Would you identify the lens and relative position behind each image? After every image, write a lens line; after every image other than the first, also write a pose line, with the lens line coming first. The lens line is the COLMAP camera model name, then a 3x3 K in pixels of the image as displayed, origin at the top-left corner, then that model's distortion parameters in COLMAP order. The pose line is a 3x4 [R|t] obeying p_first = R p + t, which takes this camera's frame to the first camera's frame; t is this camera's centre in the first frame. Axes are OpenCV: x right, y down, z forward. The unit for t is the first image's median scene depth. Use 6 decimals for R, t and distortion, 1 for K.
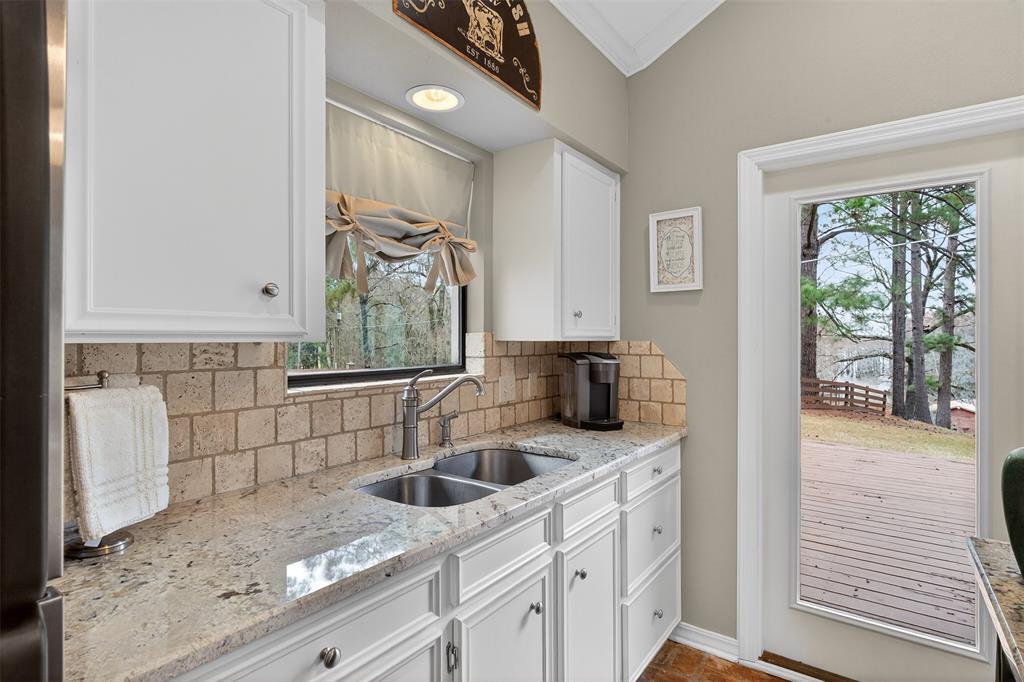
lens RADIAL K [[508.1, 0, 509.8], [0, 508.1, 335.7], [0, 0, 1]] dist [-0.001652, -0.000381]
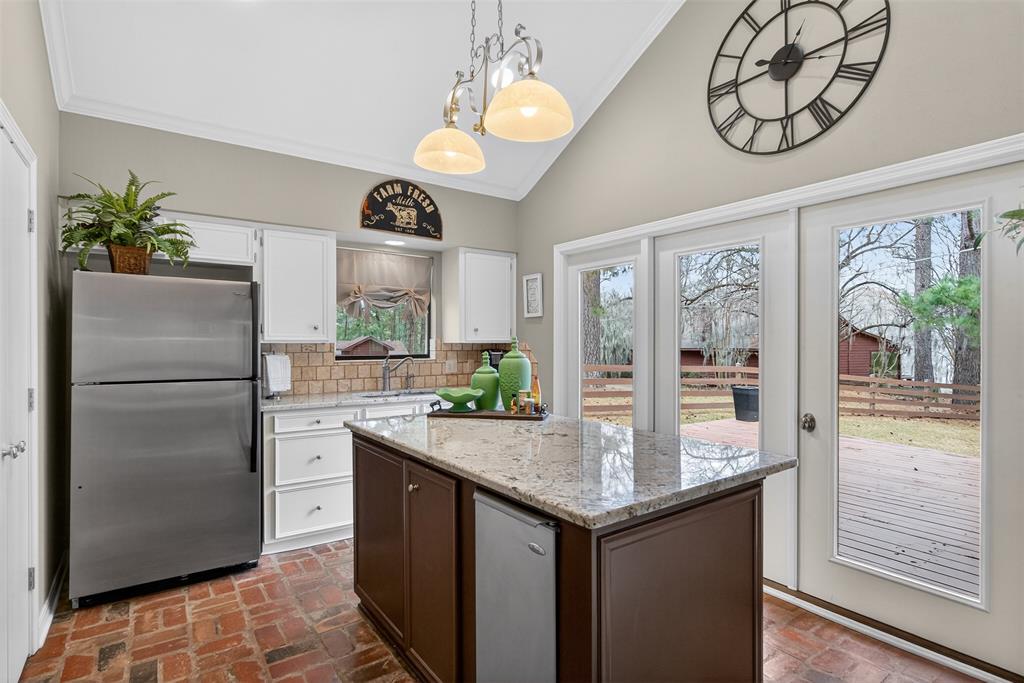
lens RADIAL K [[512.5, 0, 510.3], [0, 512.5, 344.0], [0, 0, 1]] dist [0.000796, -0.000932]
pose [[0.949503, -0.000179, -0.313759, 1.090081], [0.003250, 0.999952, 0.009263, -0.005291], [0.313742, -0.009814, 0.949457, -1.095788]]
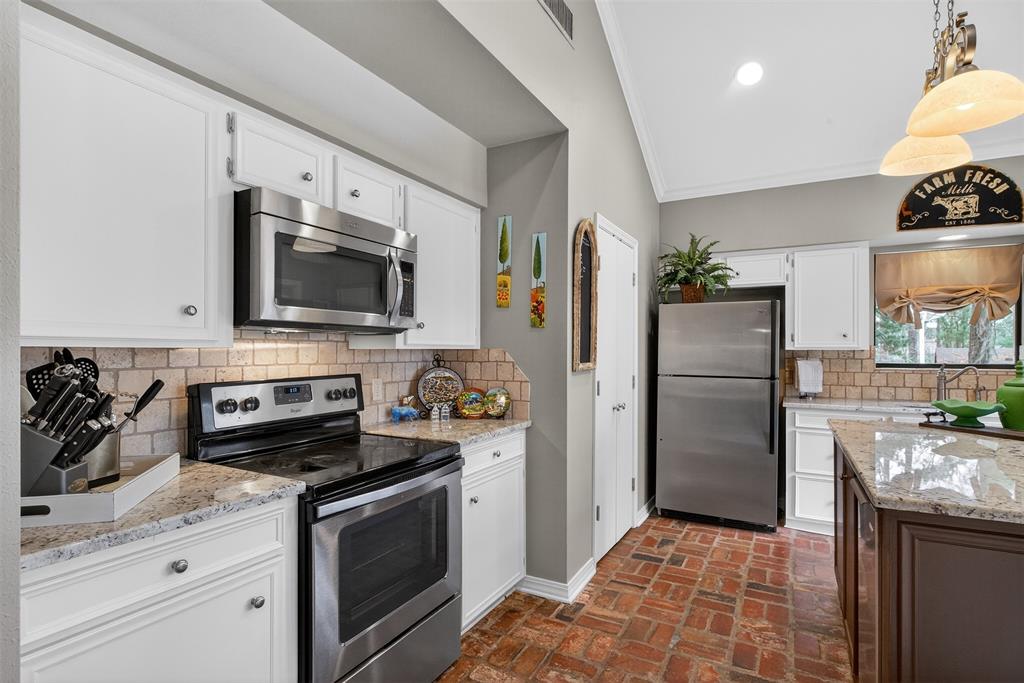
lens RADIAL K [[512.5, 0, 510.3], [0, 512.5, 344.0], [0, 0, 1]] dist [0.000796, -0.000932]
pose [[0.138592, -0.009601, -0.990303, 1.661032], [0.005596, 0.999945, -0.008911, -0.005870], [0.990334, -0.004307, 0.138638, -1.101877]]
